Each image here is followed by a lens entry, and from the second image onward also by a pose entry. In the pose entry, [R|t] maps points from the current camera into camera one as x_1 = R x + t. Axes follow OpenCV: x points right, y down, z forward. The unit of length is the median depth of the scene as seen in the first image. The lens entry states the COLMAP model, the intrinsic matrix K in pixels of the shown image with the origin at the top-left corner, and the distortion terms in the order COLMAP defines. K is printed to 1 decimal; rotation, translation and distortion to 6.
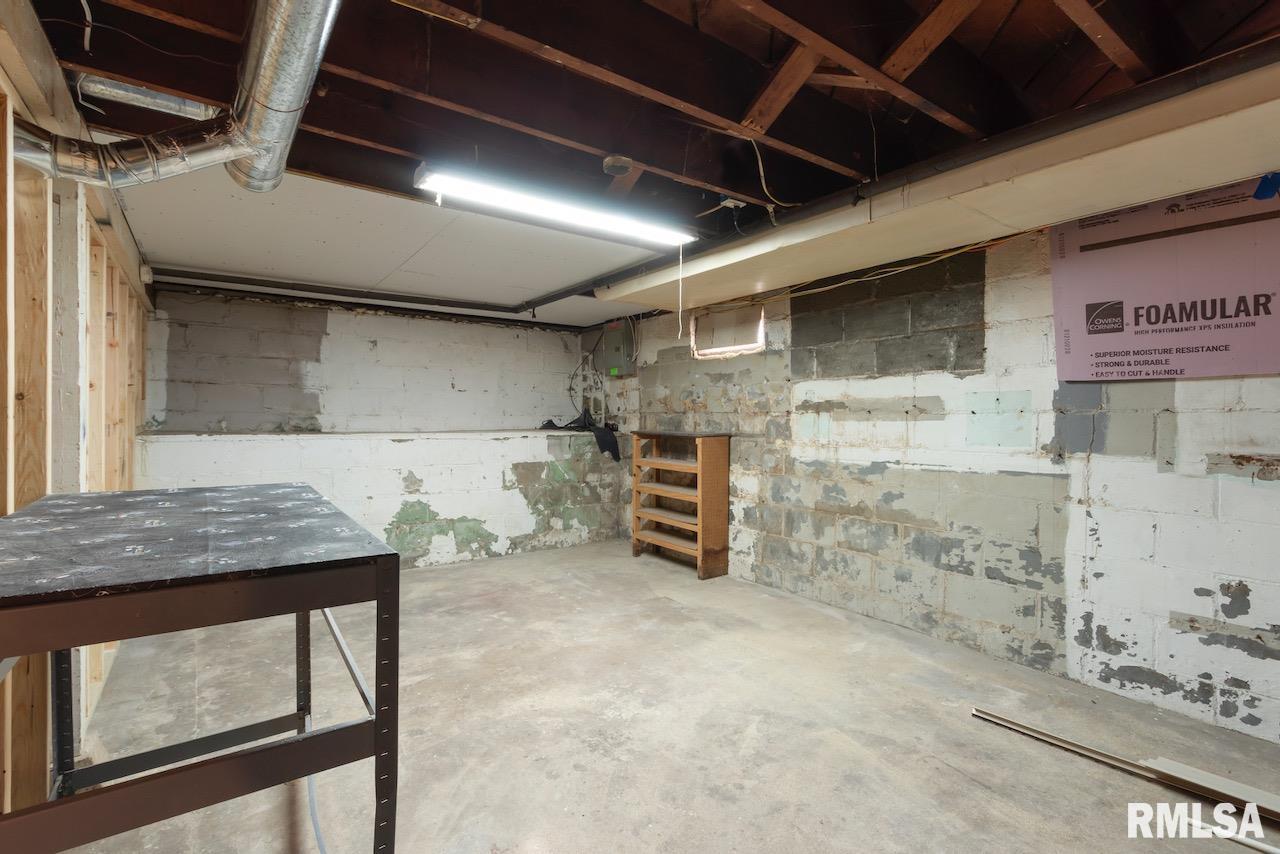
lens RADIAL K [[590.2, 0, 639.1], [0, 590.2, 423.1], [0, 0, 1]] dist [0.009312, -0.002860]
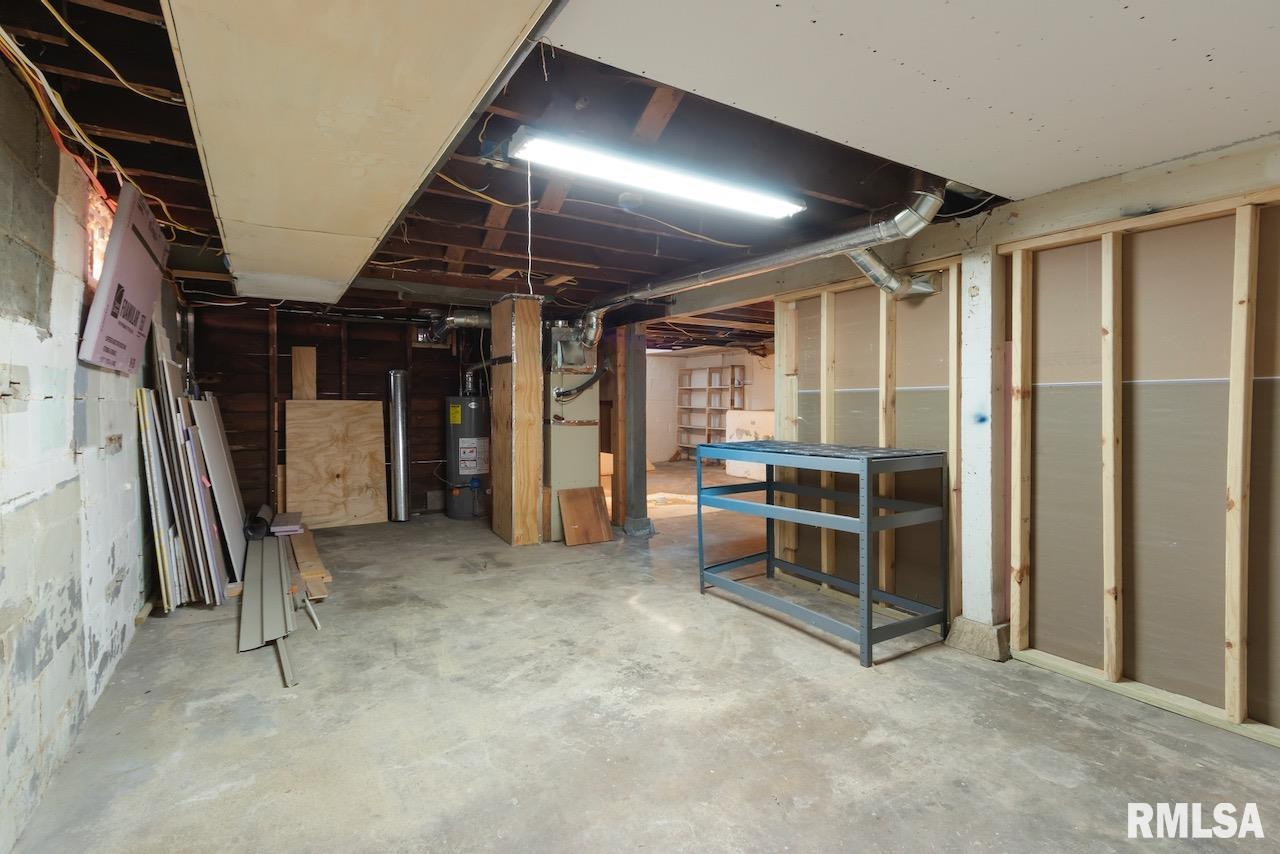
lens RADIAL K [[590.2, 0, 639.7], [0, 590.2, 417.8], [0, 0, 1]] dist [0.009312, -0.002860]
pose [[-0.997946, -0.005791, 0.063794, -0.114109], [-0.004124, 0.999648, 0.026222, -0.018387], [-0.063924, 0.025905, -0.997619, 1.871744]]
